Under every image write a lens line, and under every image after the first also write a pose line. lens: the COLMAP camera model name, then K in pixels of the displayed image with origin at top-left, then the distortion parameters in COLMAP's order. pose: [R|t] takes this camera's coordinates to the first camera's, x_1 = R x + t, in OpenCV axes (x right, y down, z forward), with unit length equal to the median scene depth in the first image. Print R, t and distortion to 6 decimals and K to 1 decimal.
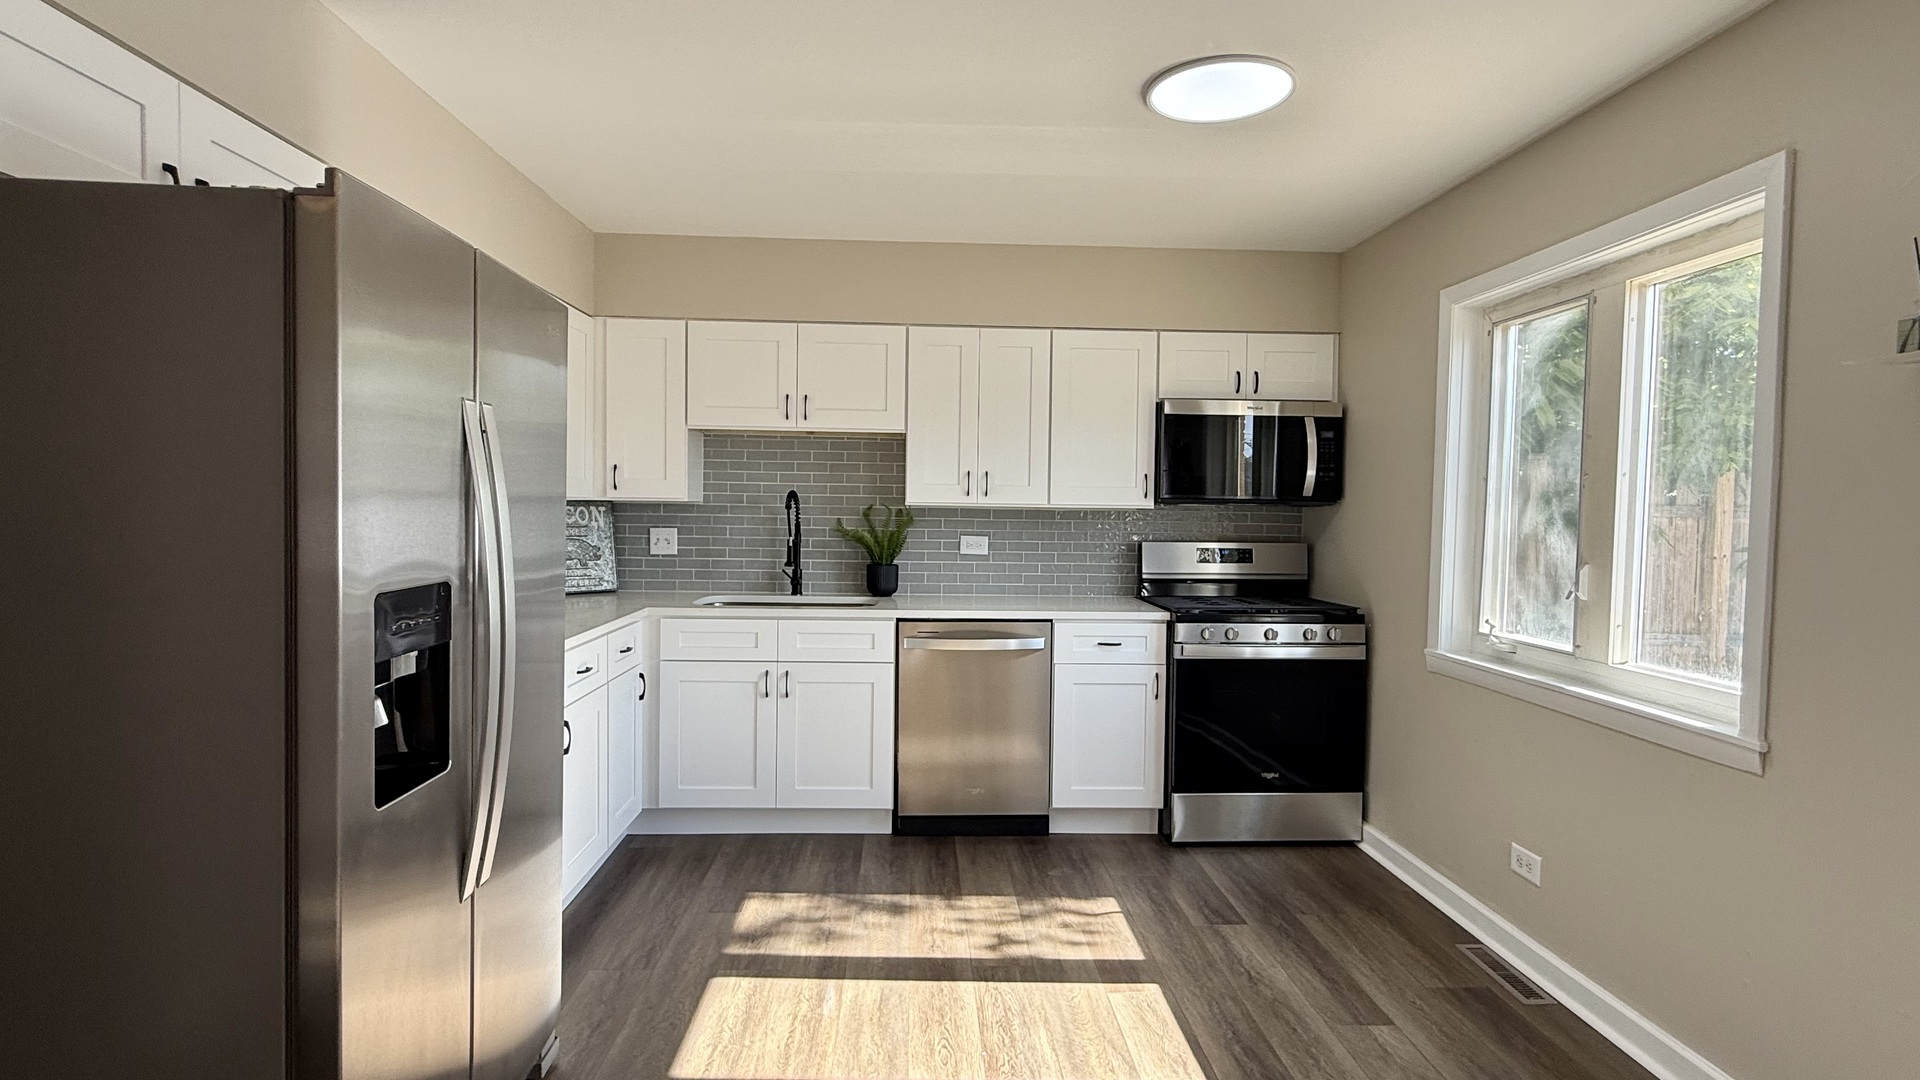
lens RADIAL K [[936.3, 0, 954.9], [0, 936.3, 538.1], [0, 0, 1]] dist [-0.005514, -0.002788]
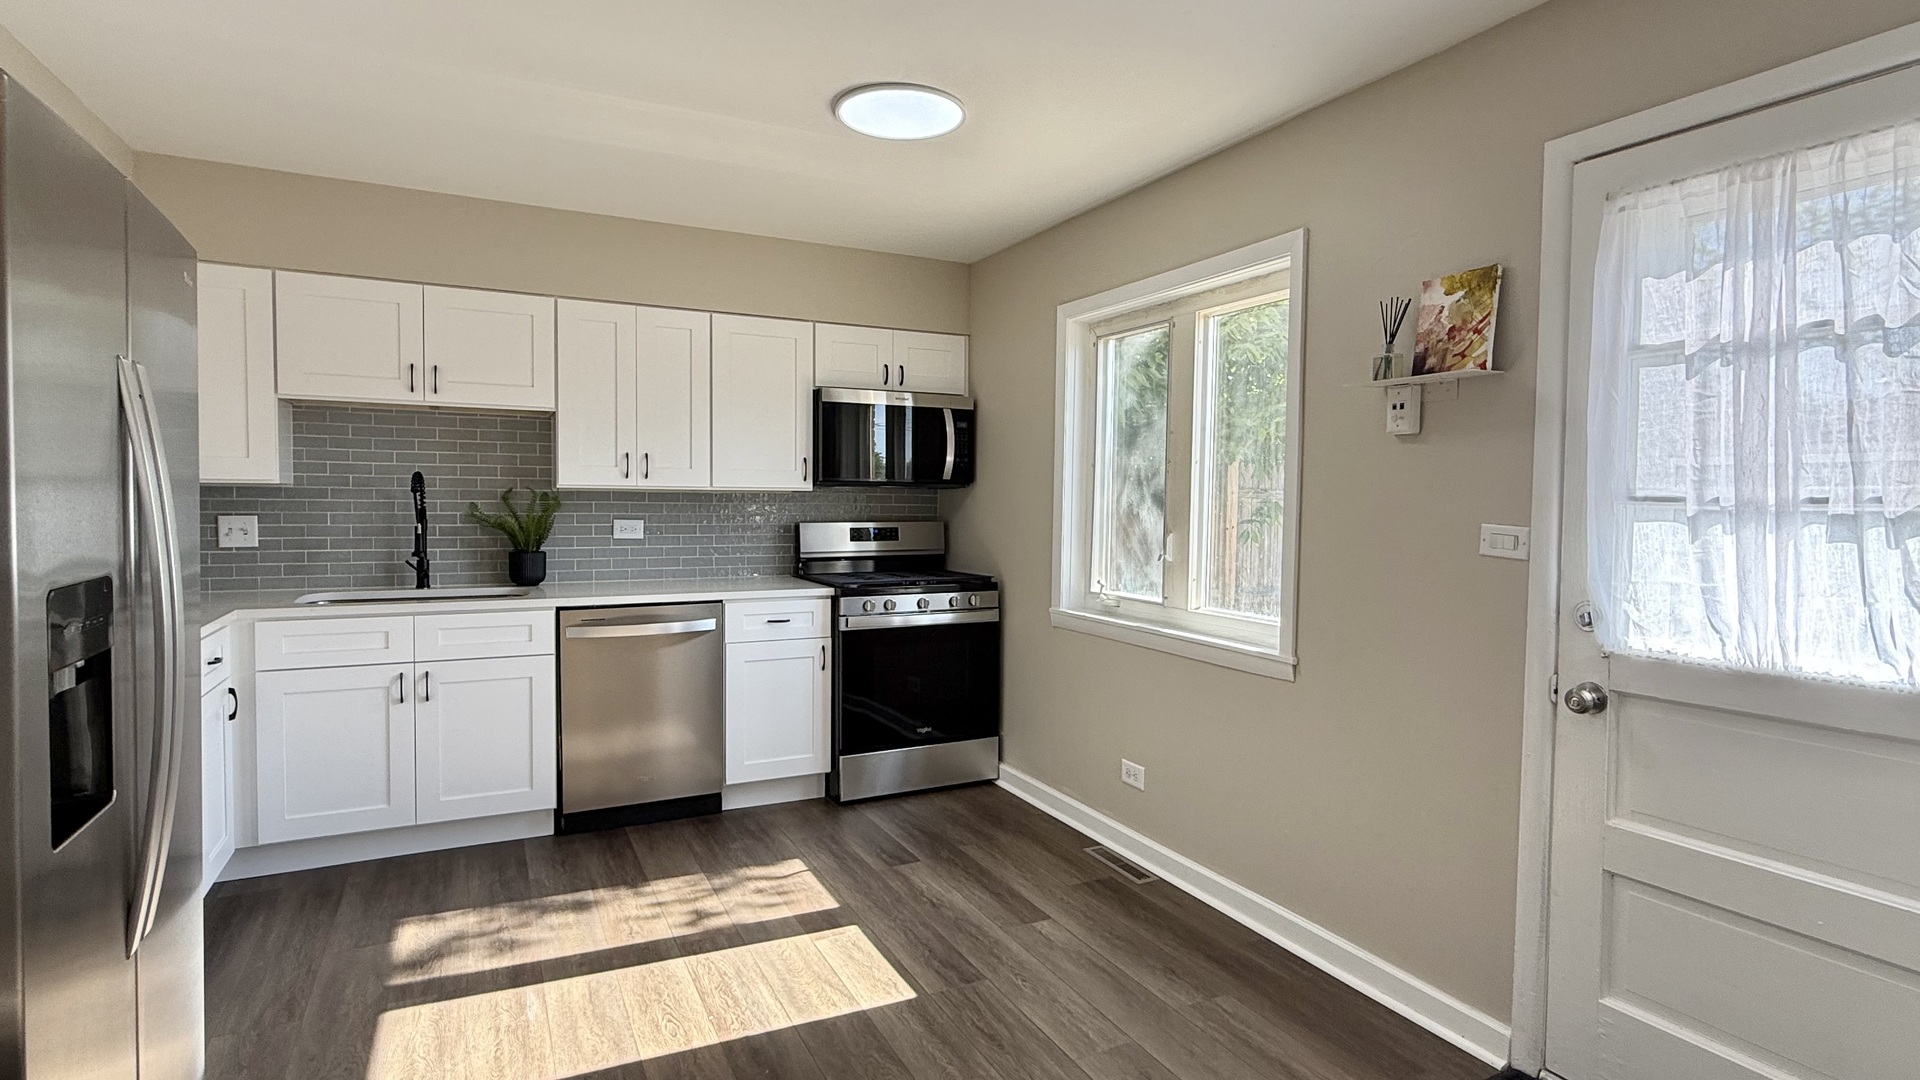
lens RADIAL K [[936.3, 0, 953.9], [0, 936.3, 532.2], [0, 0, 1]] dist [-0.005514, -0.002788]
pose [[0.911658, -0.020737, 0.410427, -0.101638], [0.016415, 0.999767, 0.014052, 0.003951], [-0.410622, -0.006073, 0.911785, -0.035203]]
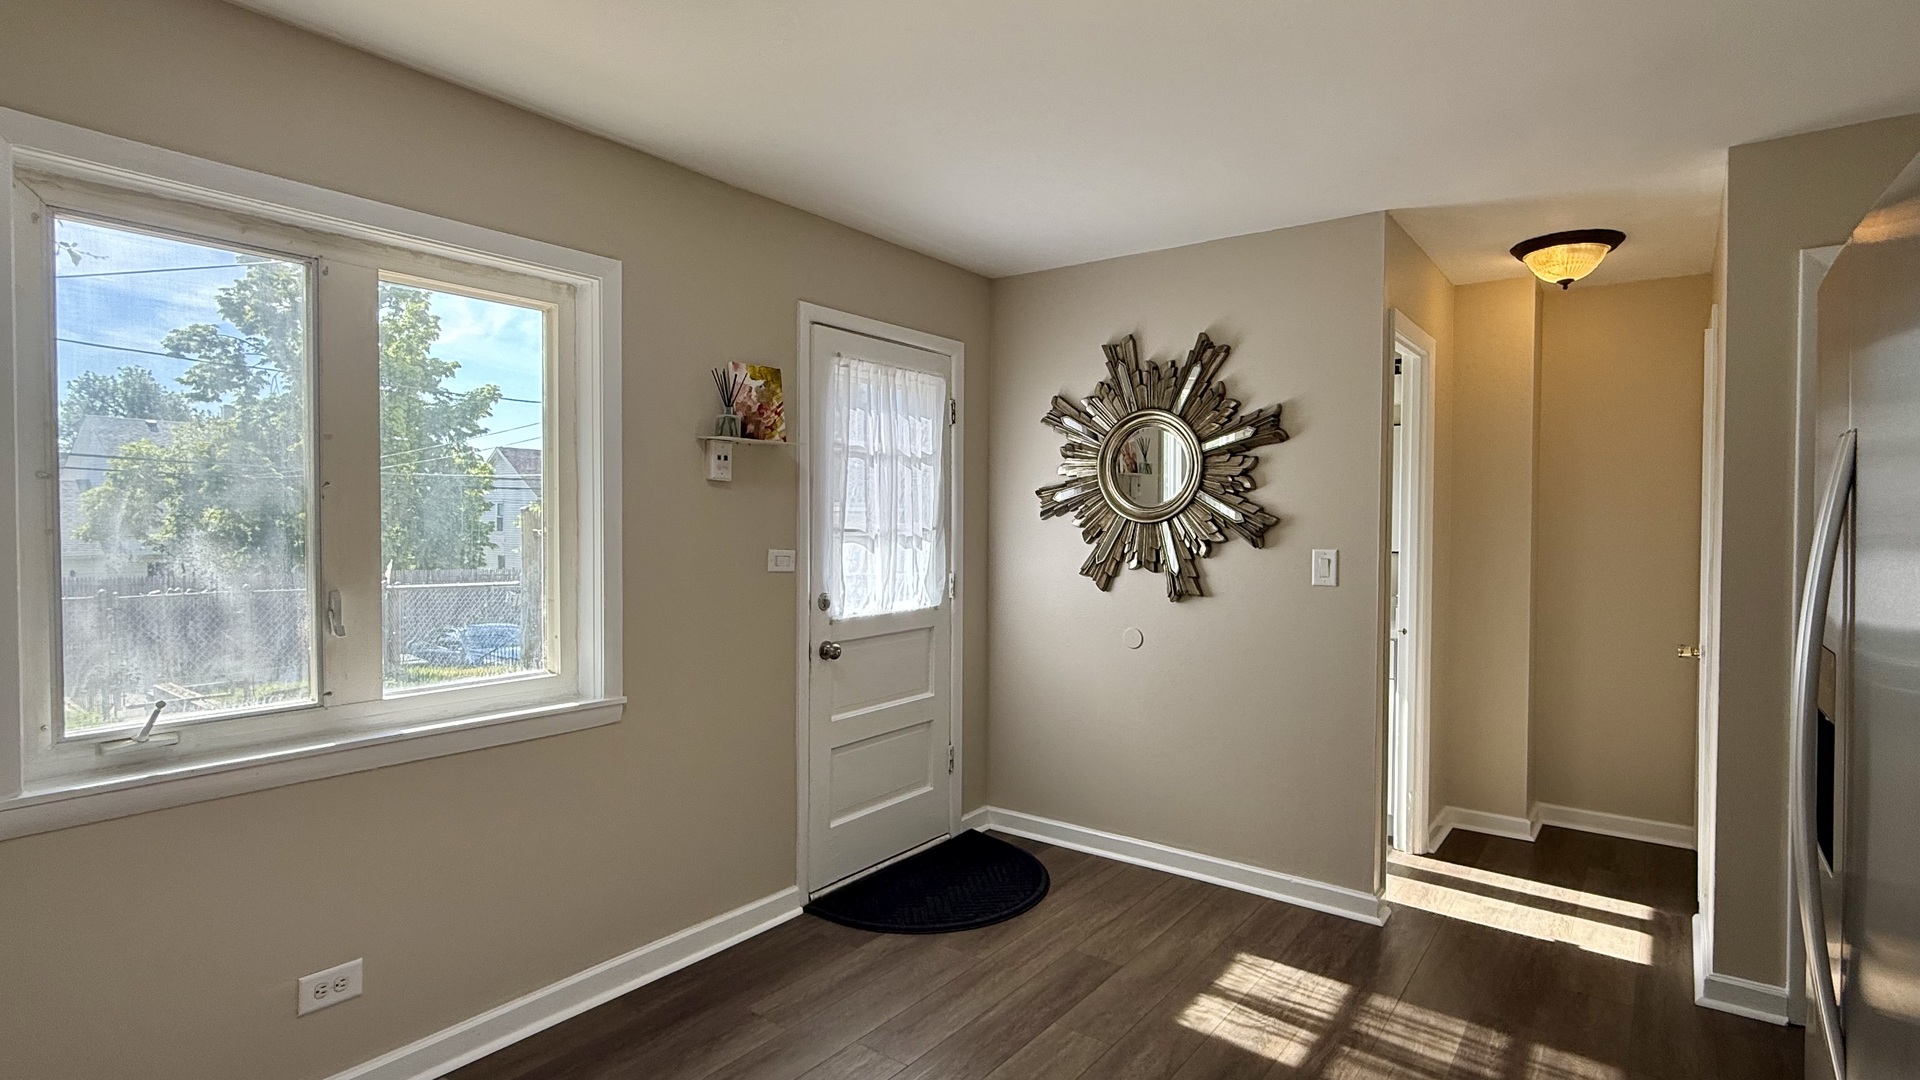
lens RADIAL K [[936.3, 0, 948.8], [0, 936.3, 534.7], [0, 0, 1]] dist [-0.005514, -0.002788]
pose [[-0.766242, -0.032636, 0.641723, -0.236419], [0.002796, 0.998531, 0.054120, -0.057525], [-0.642546, 0.043264, -0.765024, 1.129835]]
